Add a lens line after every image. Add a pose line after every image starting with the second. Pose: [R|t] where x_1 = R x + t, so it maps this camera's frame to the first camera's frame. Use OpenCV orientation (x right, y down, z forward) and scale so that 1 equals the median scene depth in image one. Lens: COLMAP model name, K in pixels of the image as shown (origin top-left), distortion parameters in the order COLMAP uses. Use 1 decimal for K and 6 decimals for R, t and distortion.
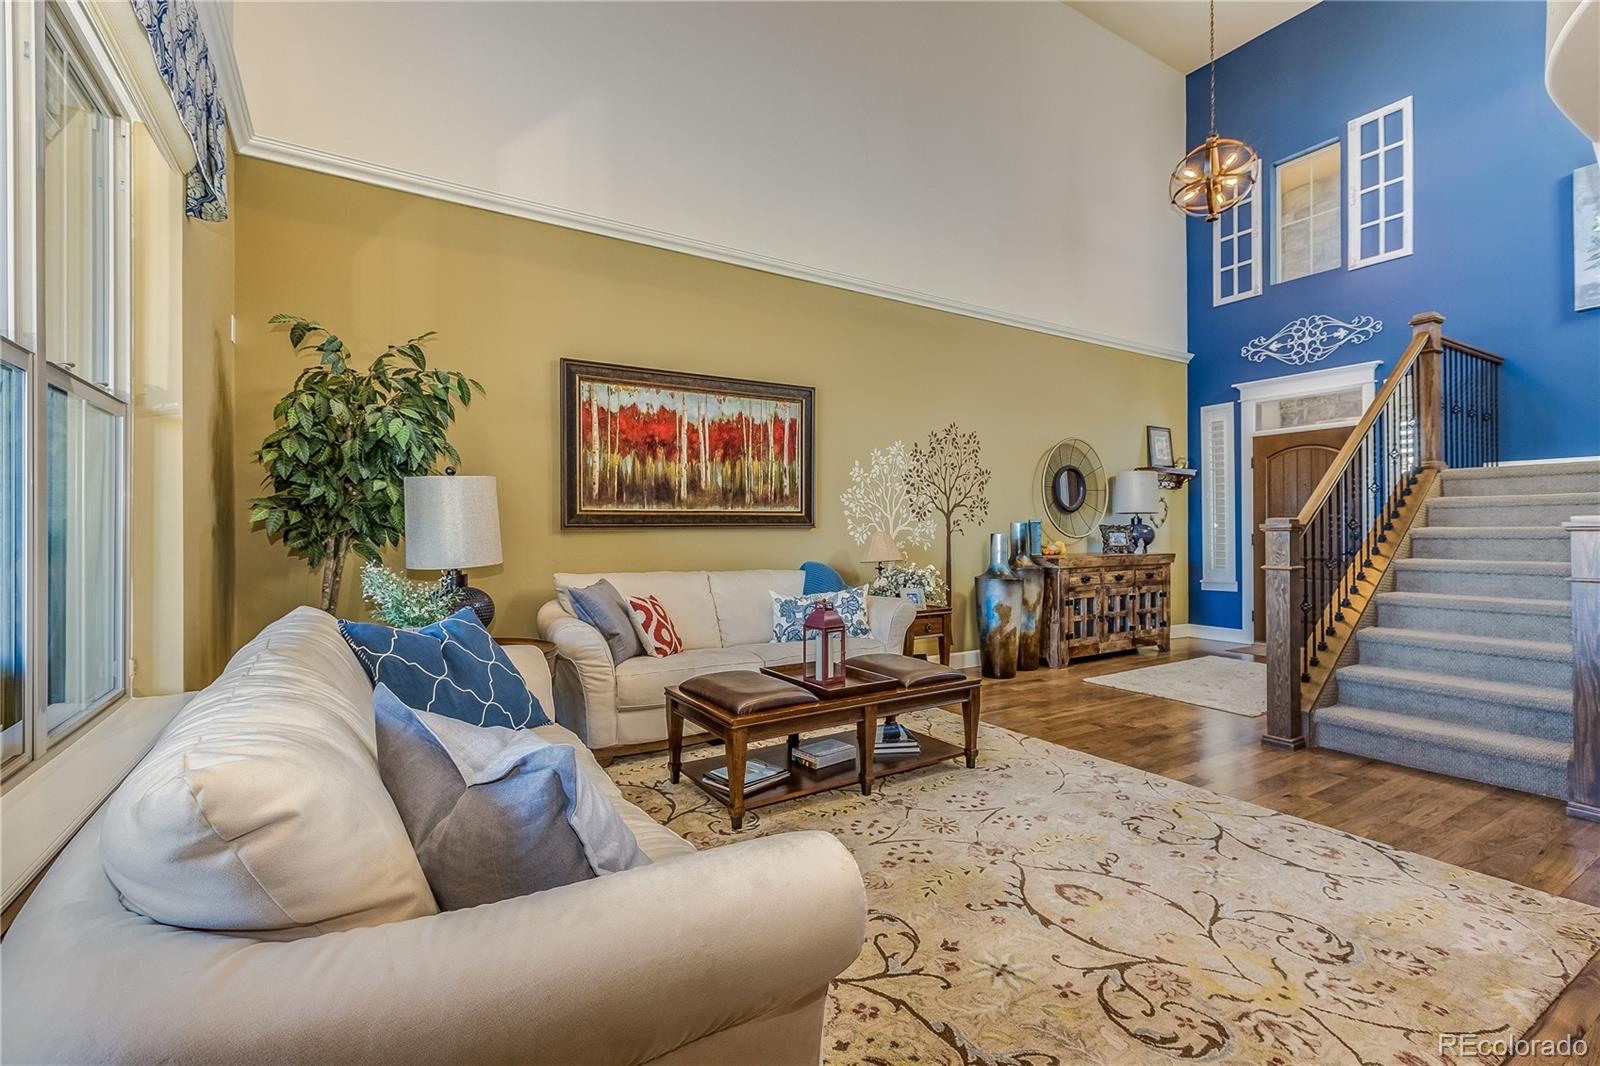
lens RADIAL K [[720.0, 0, 804.4], [0, 720.0, 530.7], [0, 0, 1]] dist [0.002698, -0.002582]
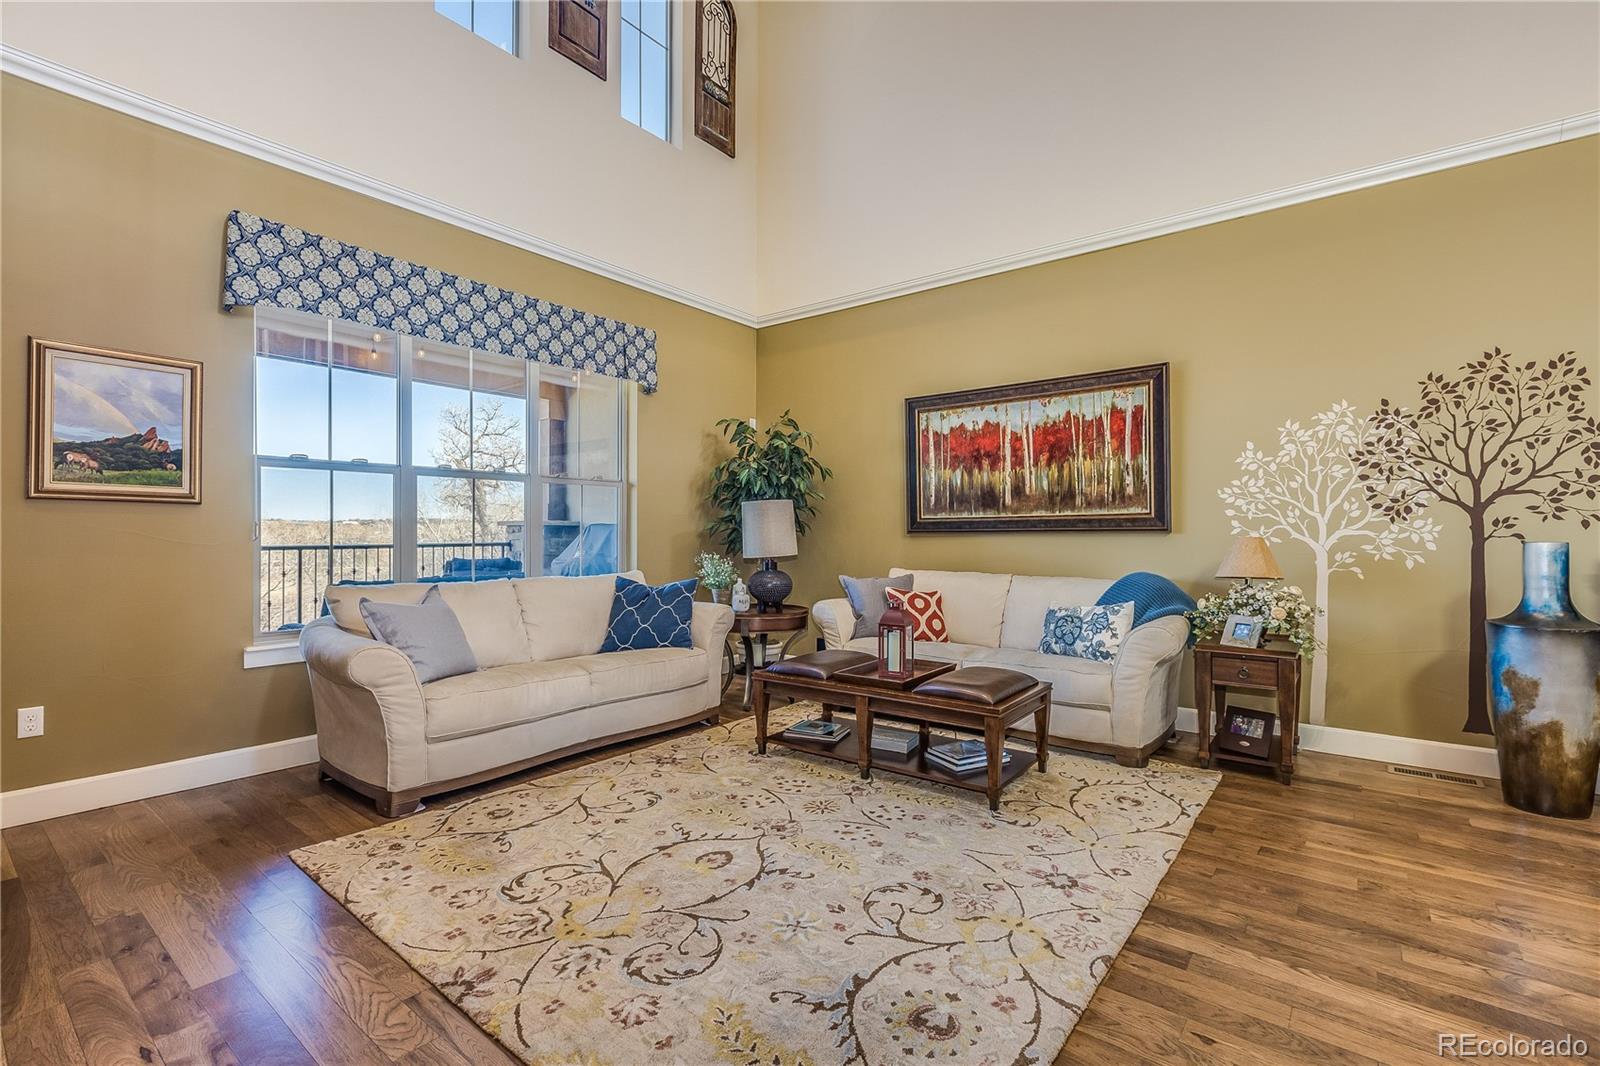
lens RADIAL K [[720.0, 0, 802.8], [0, 720.0, 537.9], [0, 0, 1]] dist [0.002698, -0.002582]
pose [[0.331631, 0.006685, -0.943386, 0.751454], [-0.001596, 0.999977, 0.006525, -0.002706], [0.943408, -0.000658, 0.331634, 0.383132]]
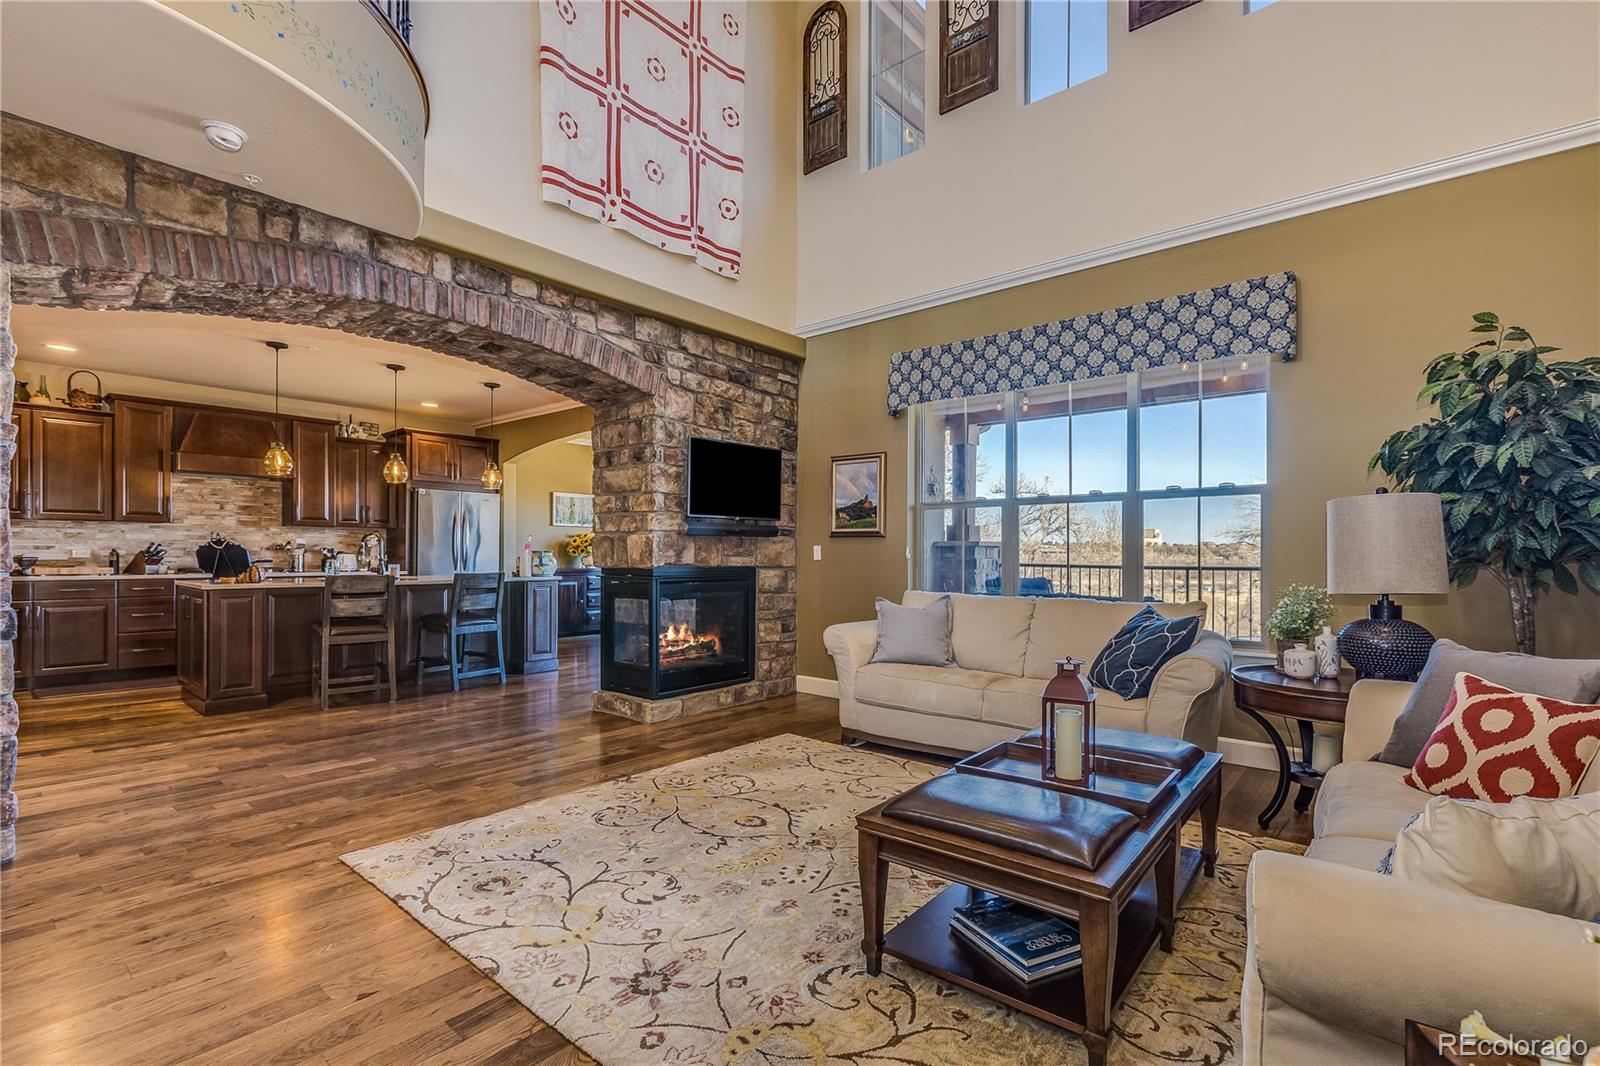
lens RADIAL K [[720.0, 0, 799.3], [0, 720.0, 554.1], [0, 0, 1]] dist [0.002698, -0.002582]
pose [[-0.955414, -0.002868, -0.295257, 0.353435], [-0.002933, 0.999996, -0.000221, -0.001467], [0.295256, 0.000655, -0.955418, 1.181648]]
